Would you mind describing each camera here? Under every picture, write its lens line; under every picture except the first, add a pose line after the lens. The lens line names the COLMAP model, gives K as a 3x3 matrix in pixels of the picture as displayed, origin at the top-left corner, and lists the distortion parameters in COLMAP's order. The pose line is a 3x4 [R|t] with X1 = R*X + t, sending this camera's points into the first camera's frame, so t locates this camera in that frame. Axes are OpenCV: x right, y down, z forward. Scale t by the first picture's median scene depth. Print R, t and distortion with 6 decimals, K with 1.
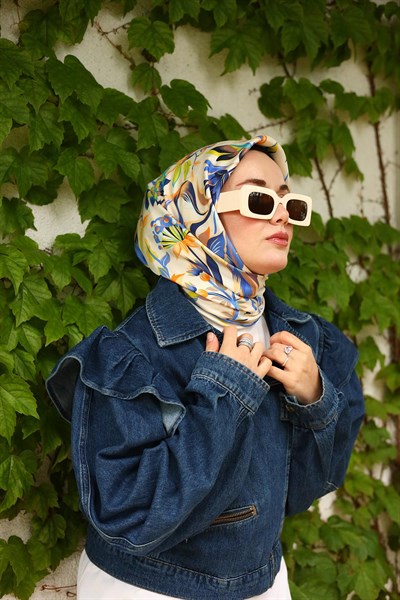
lens RADIAL K [[870.0, 0, 200.0], [0, 870.0, 300.0], [0, 0, 1]] dist [0.000678, -0.074328]
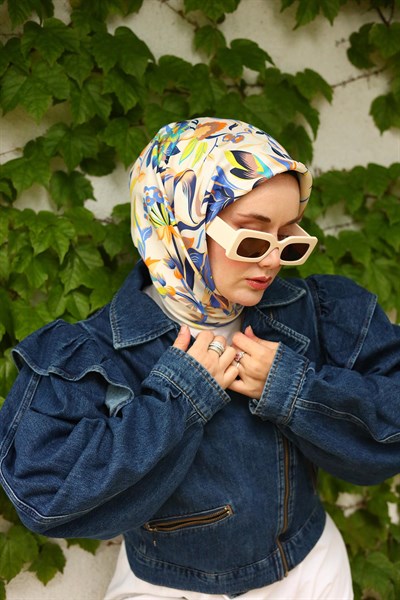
lens RADIAL K [[870.0, 0, 200.0], [0, 870.0, 300.0], [0, 0, 1]] dist [0.000678, -0.074328]
pose [[0.947033, -0.003110, -0.321120, 0.264174], [0.018553, 0.998813, 0.045043, -0.006086], [0.320599, -0.048615, 0.945967, 0.051871]]
